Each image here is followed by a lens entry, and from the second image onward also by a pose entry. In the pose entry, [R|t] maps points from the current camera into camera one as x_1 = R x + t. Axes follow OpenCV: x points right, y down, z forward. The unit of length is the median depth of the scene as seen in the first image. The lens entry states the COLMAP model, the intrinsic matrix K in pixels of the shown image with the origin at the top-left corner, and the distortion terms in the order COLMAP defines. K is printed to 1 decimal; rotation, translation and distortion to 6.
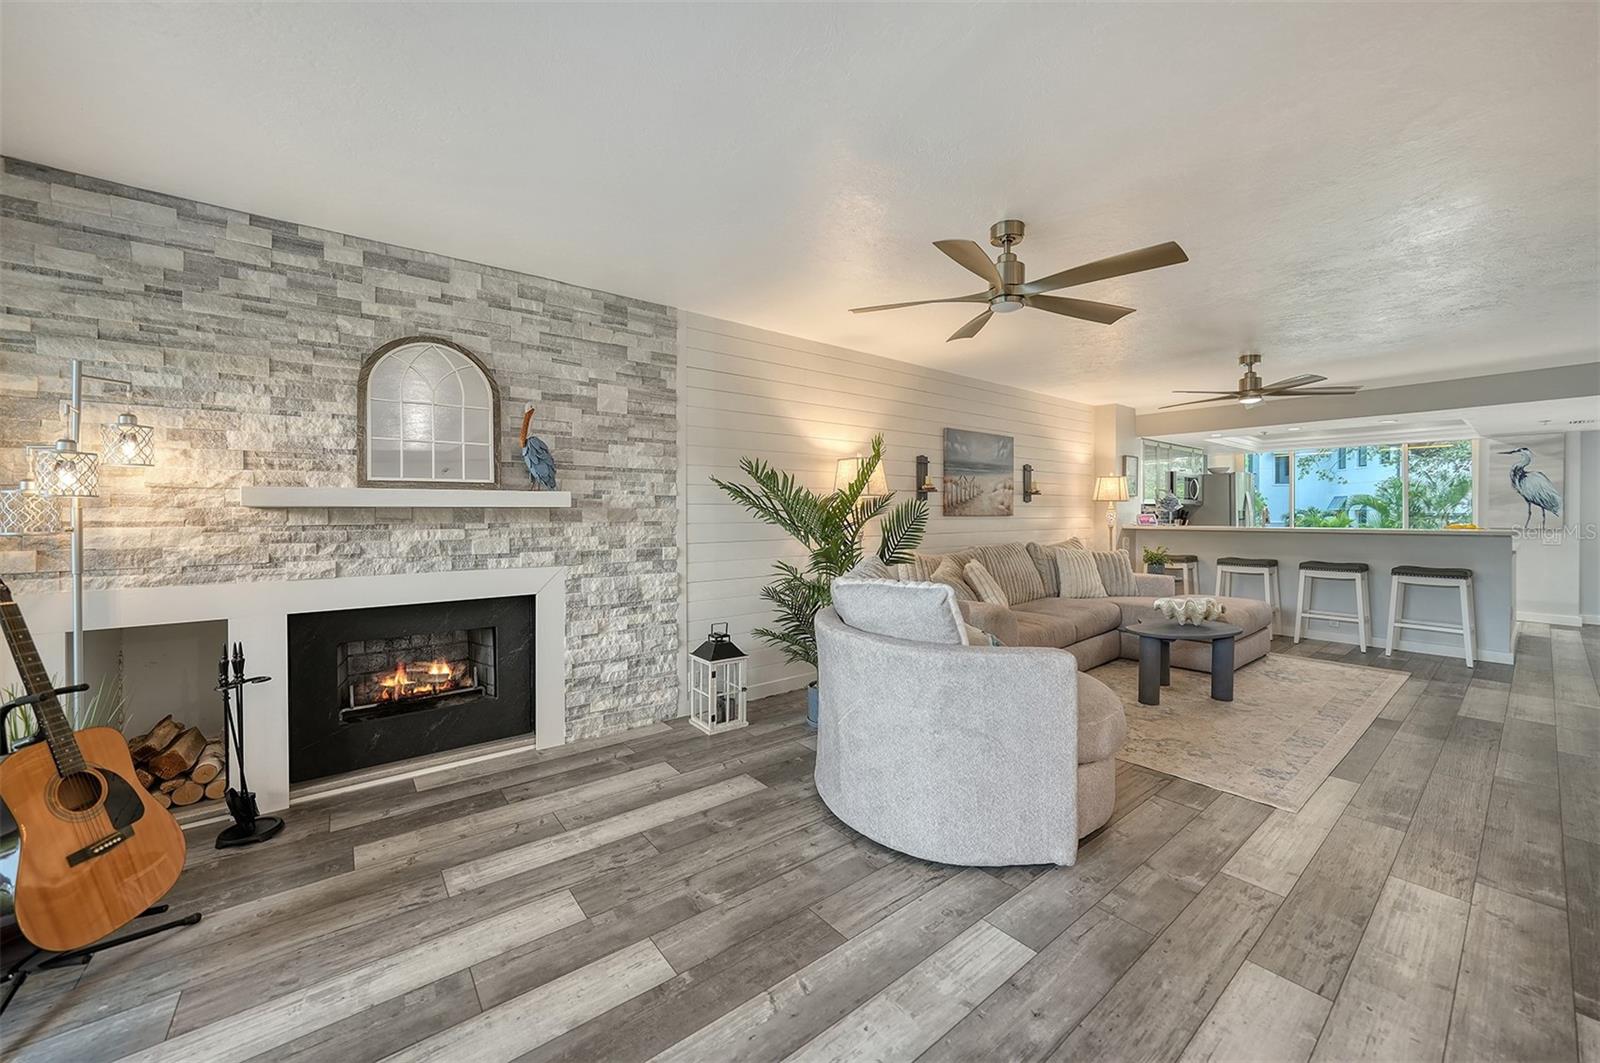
lens RADIAL K [[583.6, 0, 800.7], [0, 583.6, 514.4], [0, 0, 1]] dist [-0.018171, 0.003508]
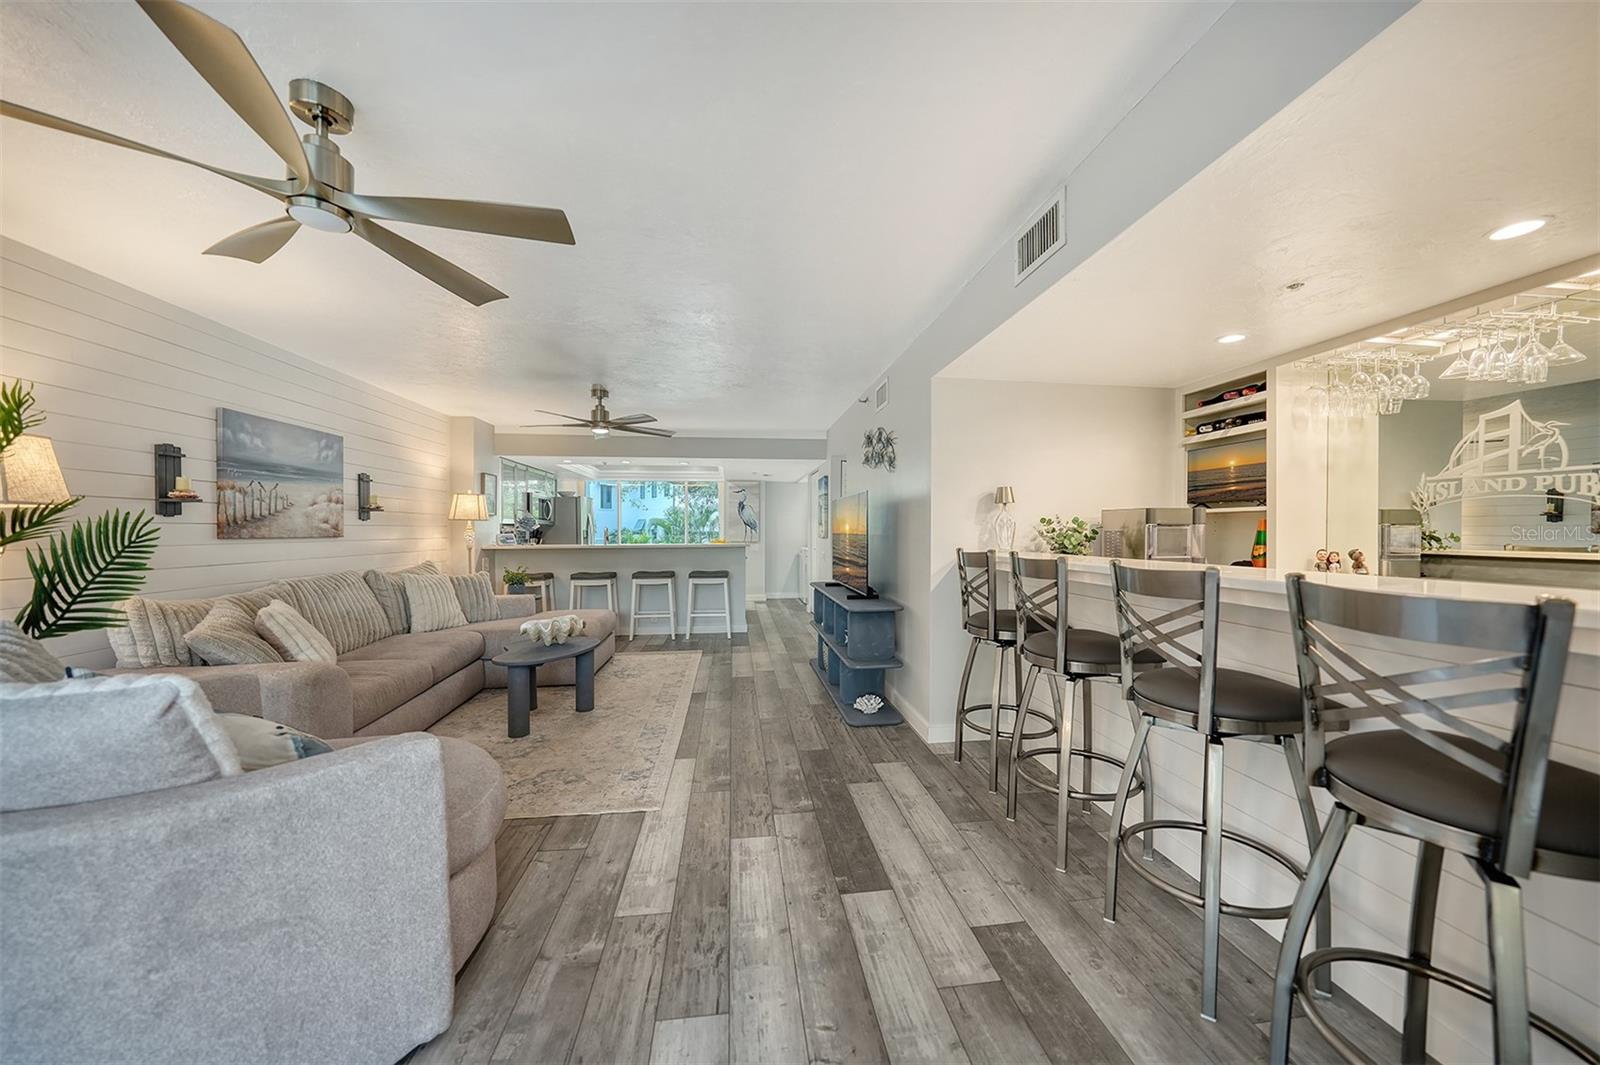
lens RADIAL K [[562.3, 0, 806.3], [0, 562.3, 537.9], [0, 0, 1]] dist [-0.026001, 0.004574]
pose [[0.505122, -0.013045, 0.862950, 0.068677], [0.006767, 0.999915, 0.011155, -0.001970], [-0.863022, 0.000205, 0.505167, 0.161055]]
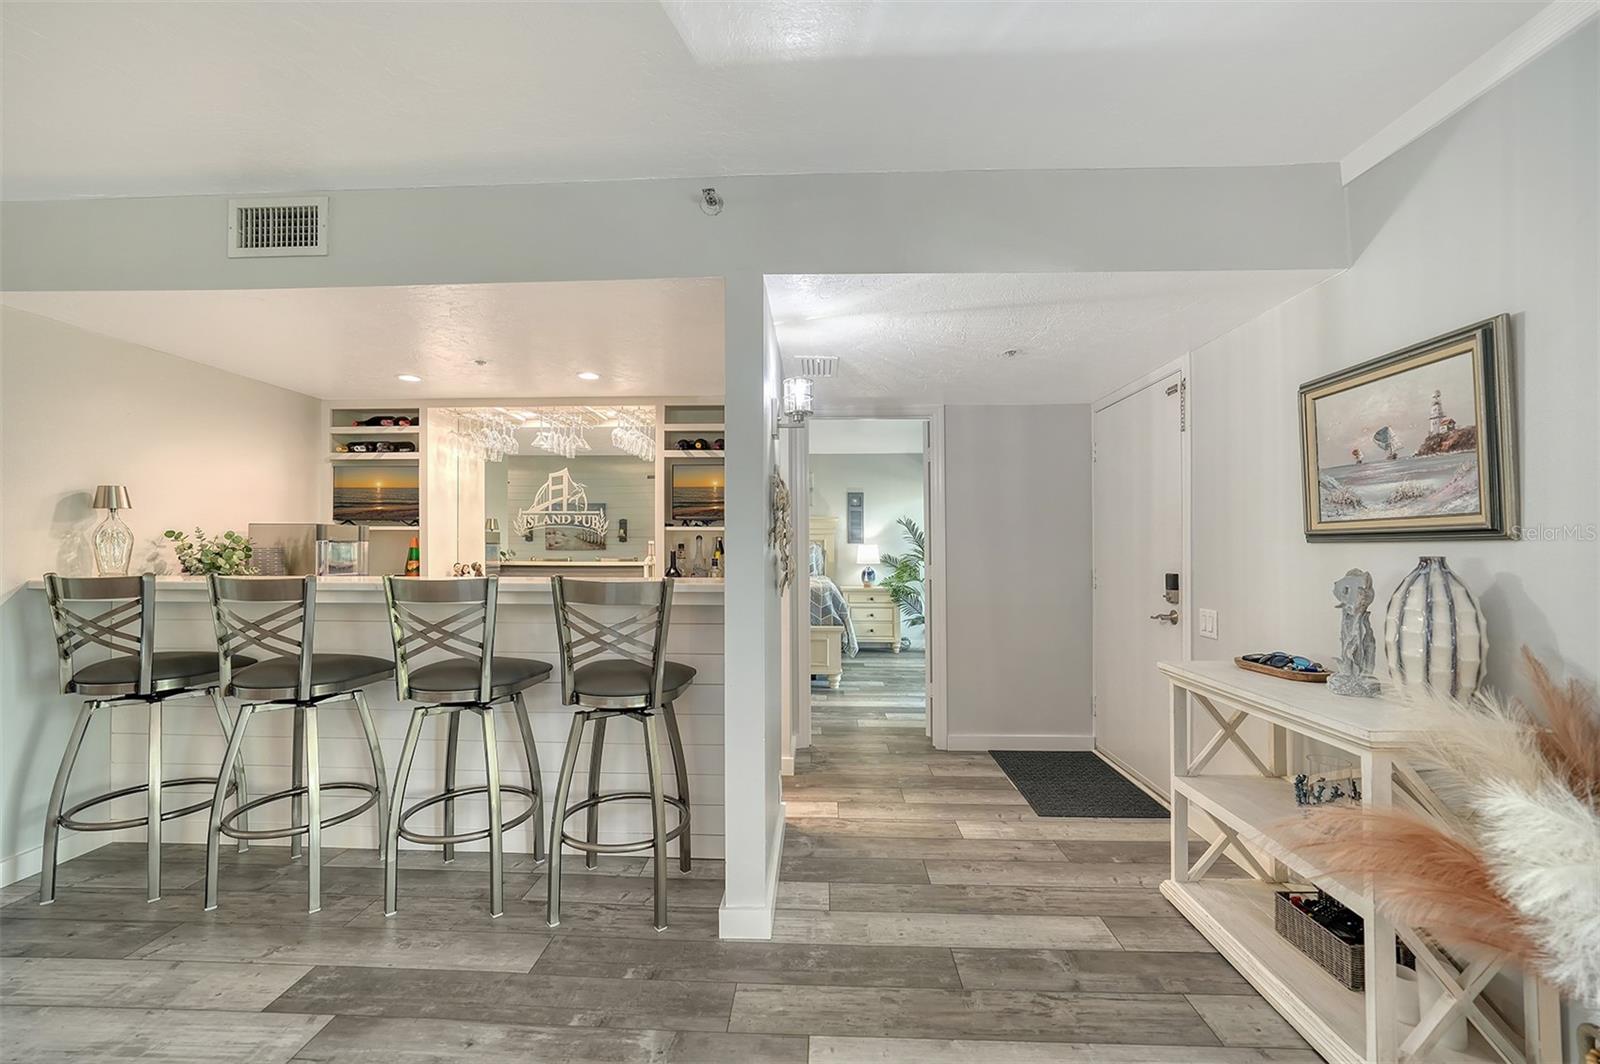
lens RADIAL K [[634.8, 0, 791.7], [0, 634.8, 527.9], [0, 0, 1]] dist [-0.004251, 0.004189]
pose [[-0.760442, 0.016833, 0.649188, -0.070406], [-0.000107, 0.999661, -0.026046, -0.004628], [-0.649406, -0.019876, -0.760182, 0.408891]]
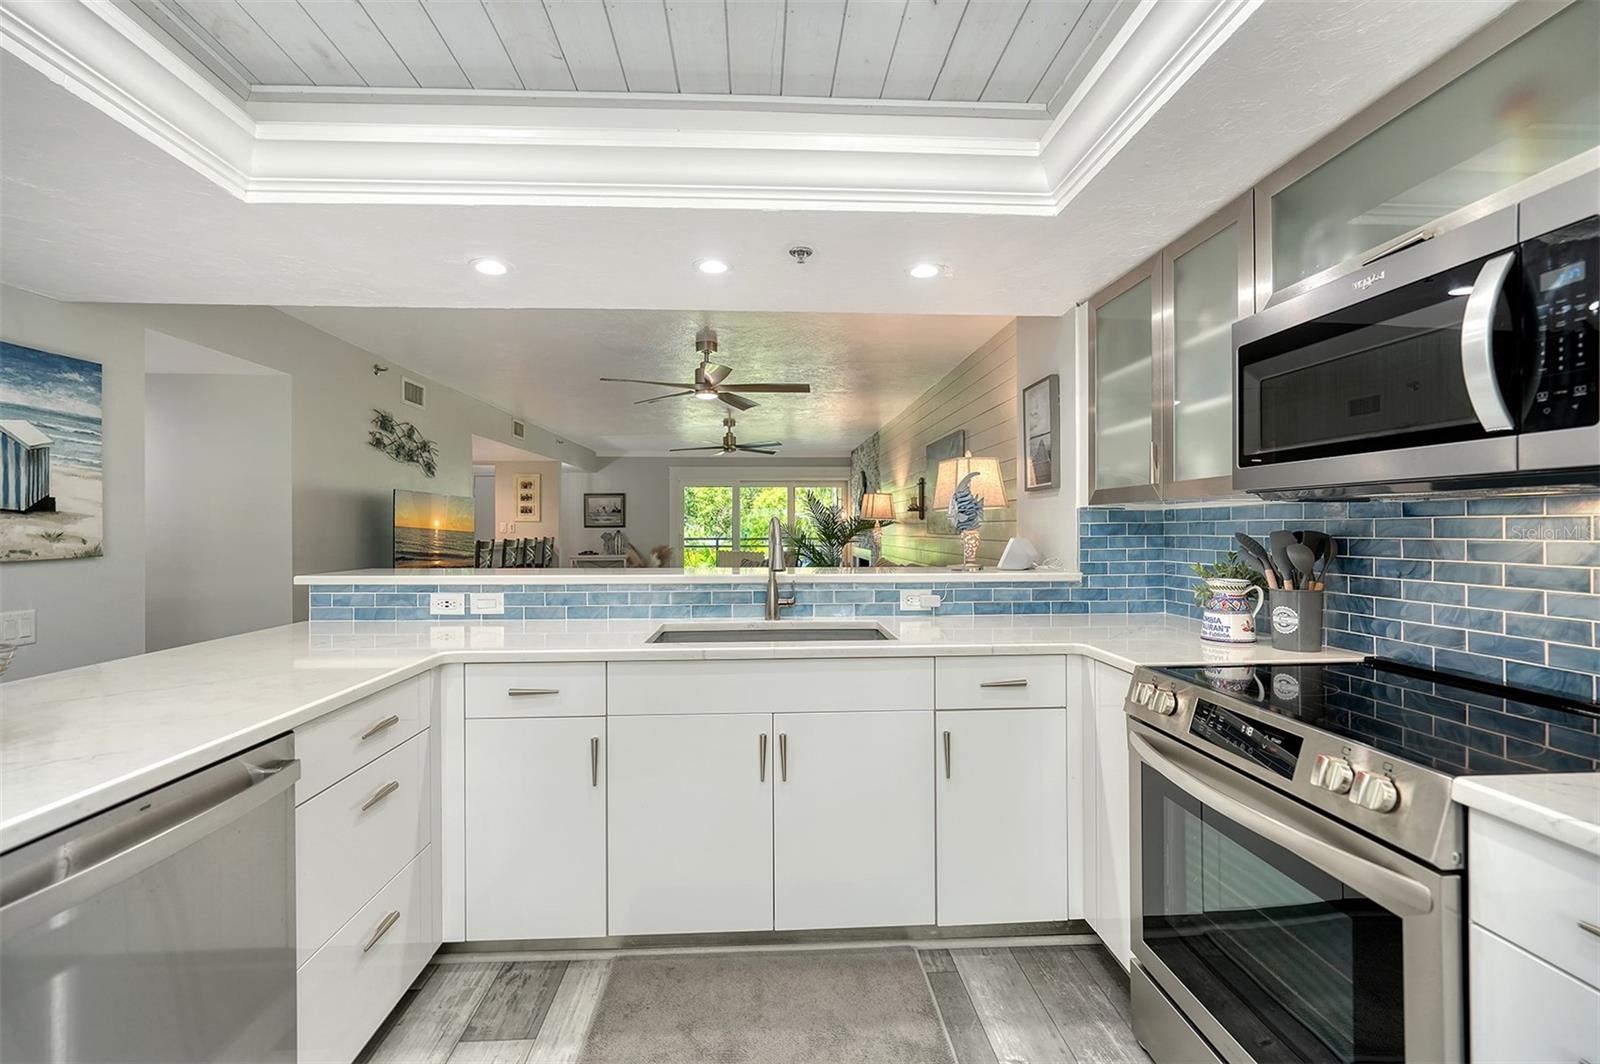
lens RADIAL K [[693.3, 0, 796.6], [0, 693.3, 534.4], [0, 0, 1]] dist [-0.004607, 0.002239]
pose [[-0.574715, 0.009981, -0.818293, 2.100830], [-0.000476, 0.999921, 0.012531, -0.016659], [0.818353, 0.007591, -0.574665, 2.322157]]
